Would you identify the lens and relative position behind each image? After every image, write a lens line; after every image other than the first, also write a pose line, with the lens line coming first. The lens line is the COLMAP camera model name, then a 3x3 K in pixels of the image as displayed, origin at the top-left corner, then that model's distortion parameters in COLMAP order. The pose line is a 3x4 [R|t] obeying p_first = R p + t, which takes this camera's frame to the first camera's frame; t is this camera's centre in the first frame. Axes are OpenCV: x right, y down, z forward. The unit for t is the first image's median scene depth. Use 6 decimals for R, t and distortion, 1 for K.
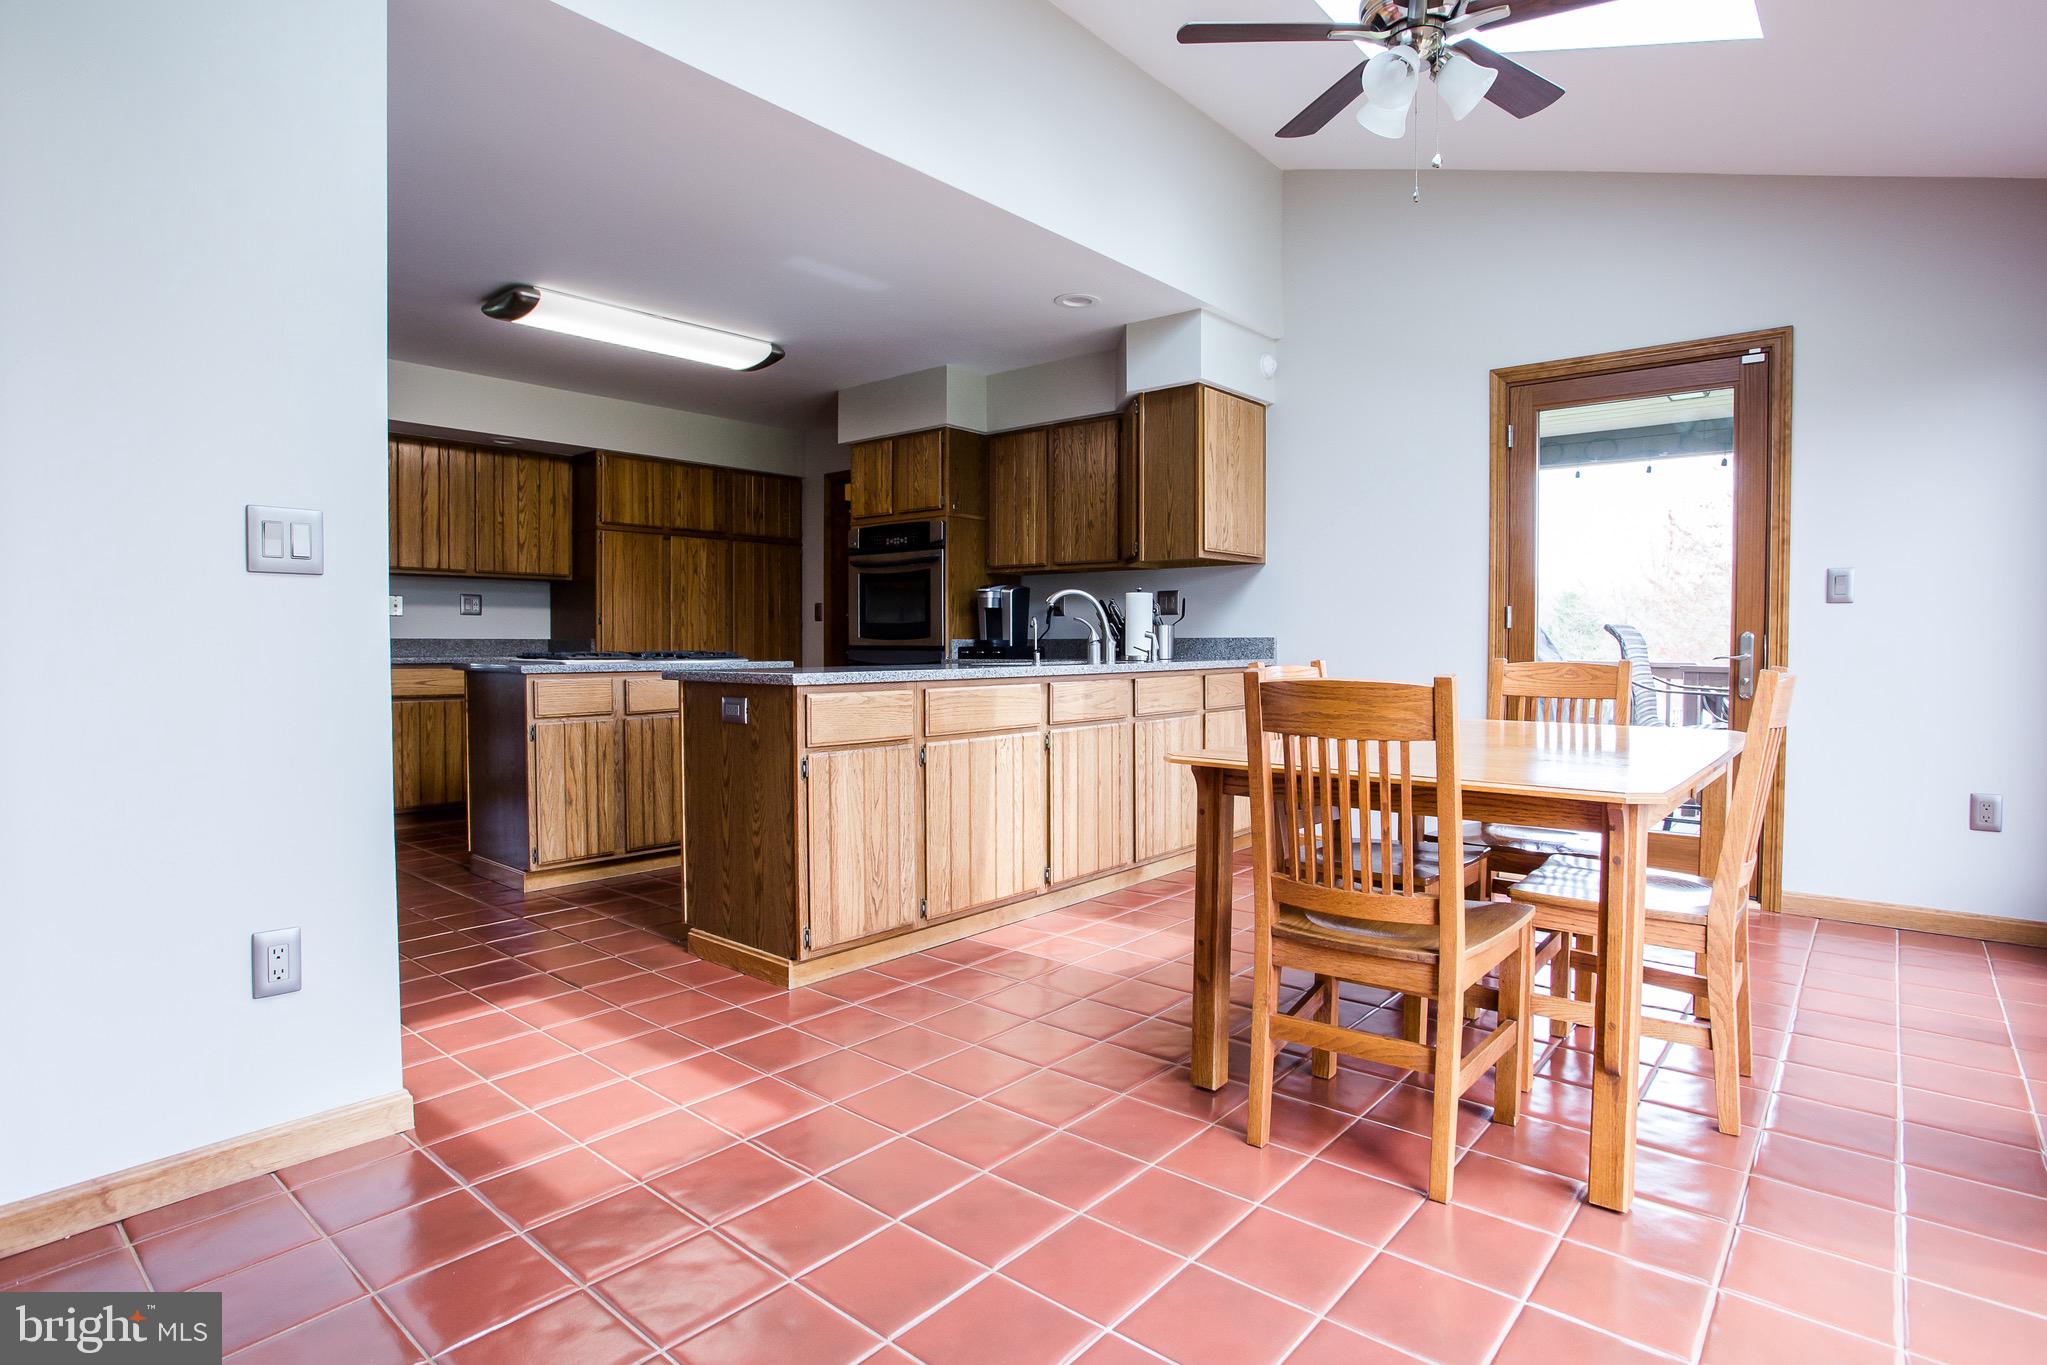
lens RADIAL K [[1042.4, 0, 1014.5], [0, 1042.4, 681.1], [0, 0, 1]] dist [-0.062159, 0.021303]
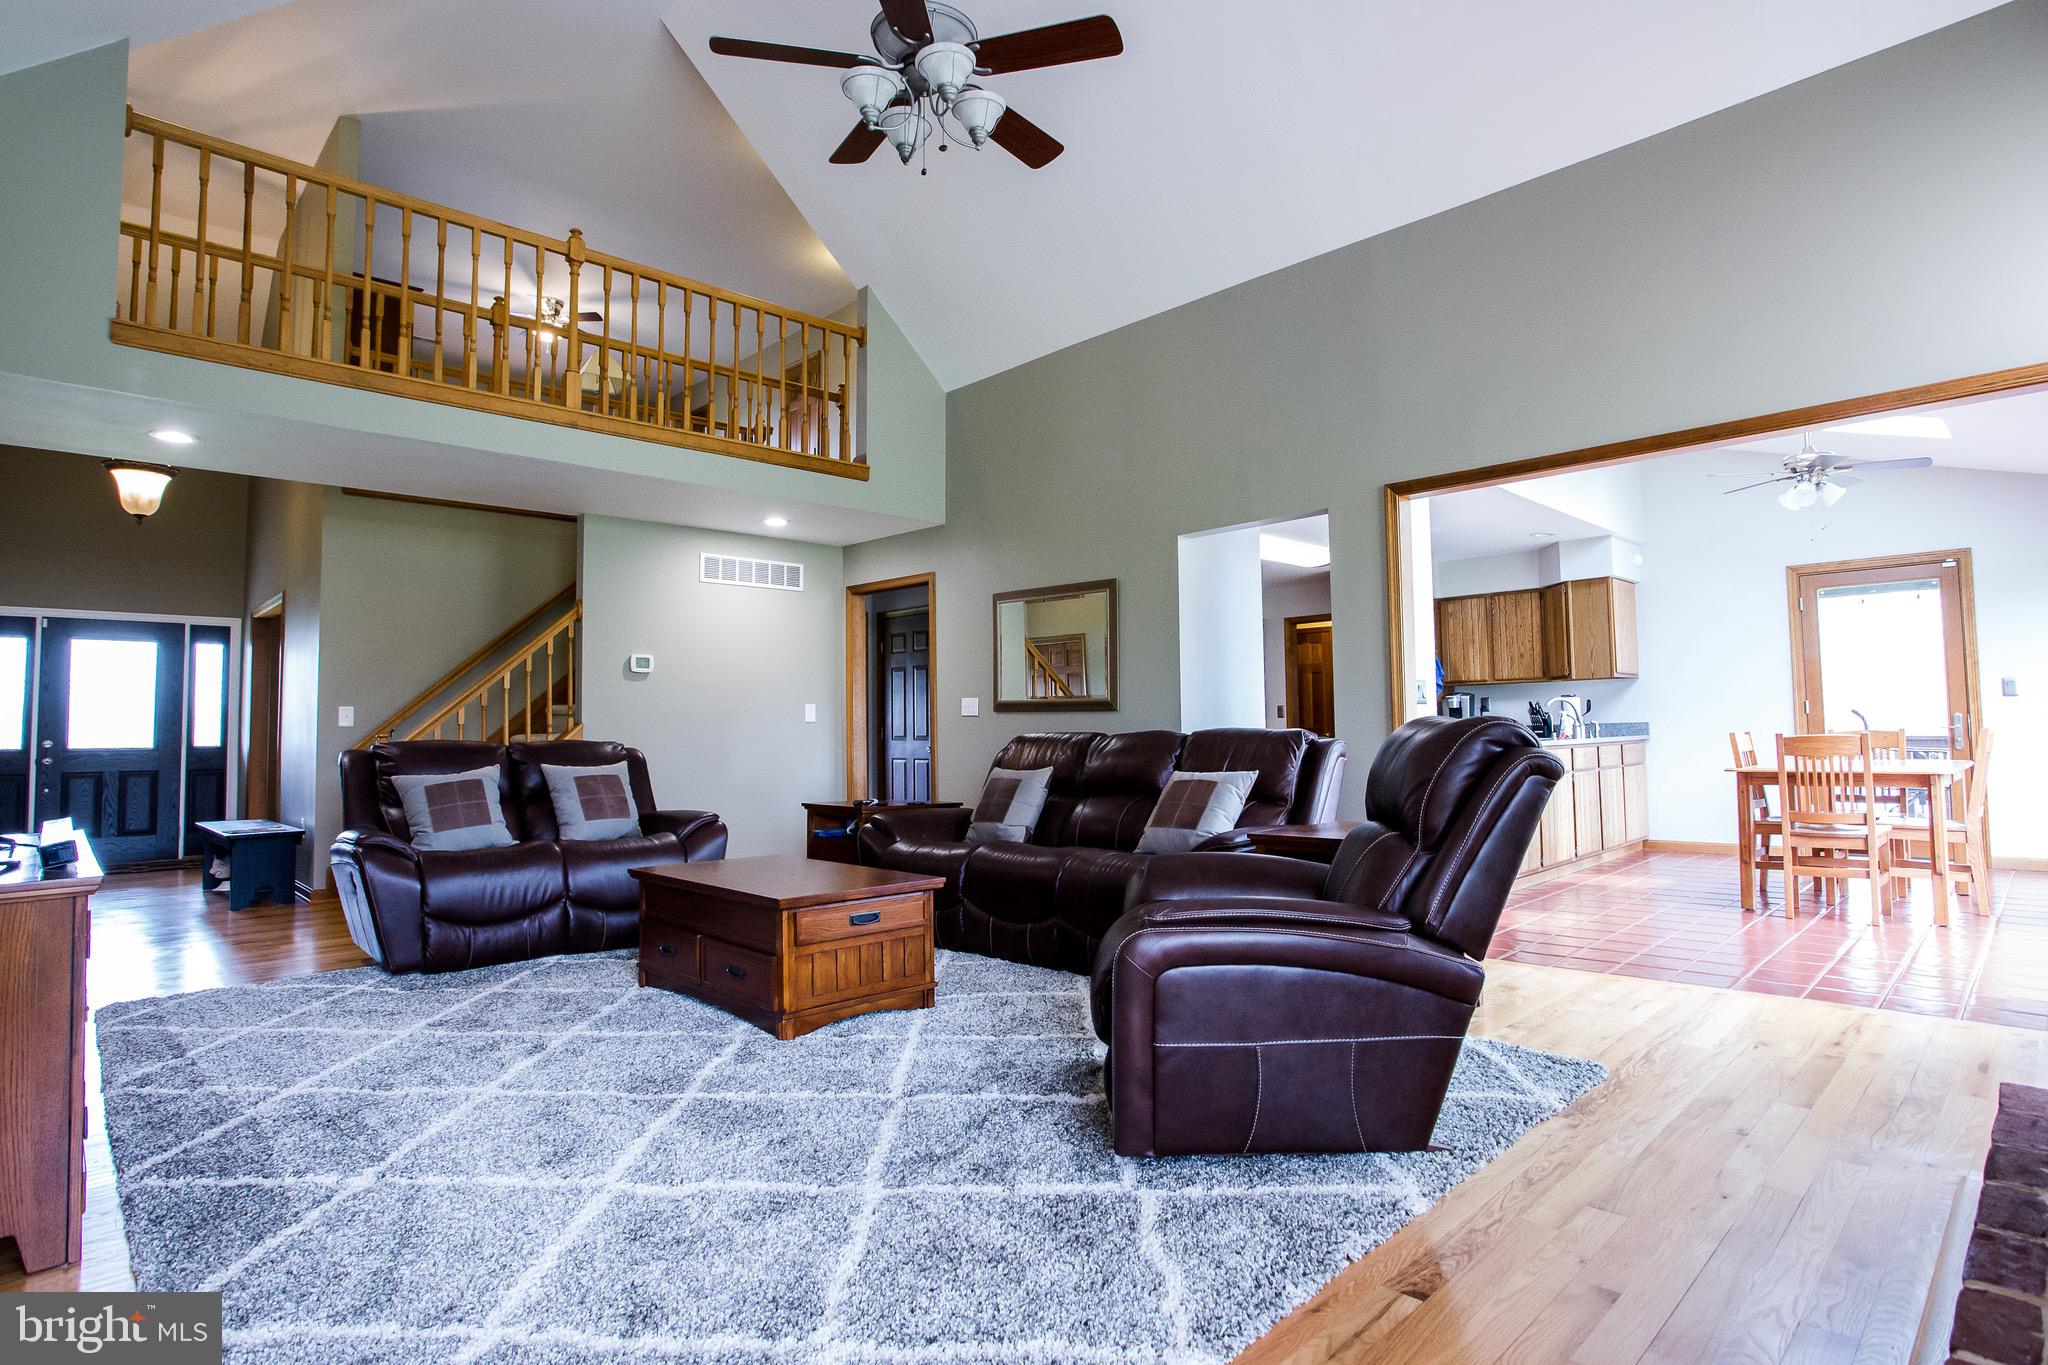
lens RADIAL K [[1042.9, 0, 1040.2], [0, 1042.9, 679.0], [0, 0, 1]] dist [-0.062159, 0.021303]
pose [[0.996159, -0.022322, -0.084668, -0.732186], [0.014790, 0.995961, -0.088561, 0.025762], [0.086303, 0.086969, 0.992466, -0.897232]]
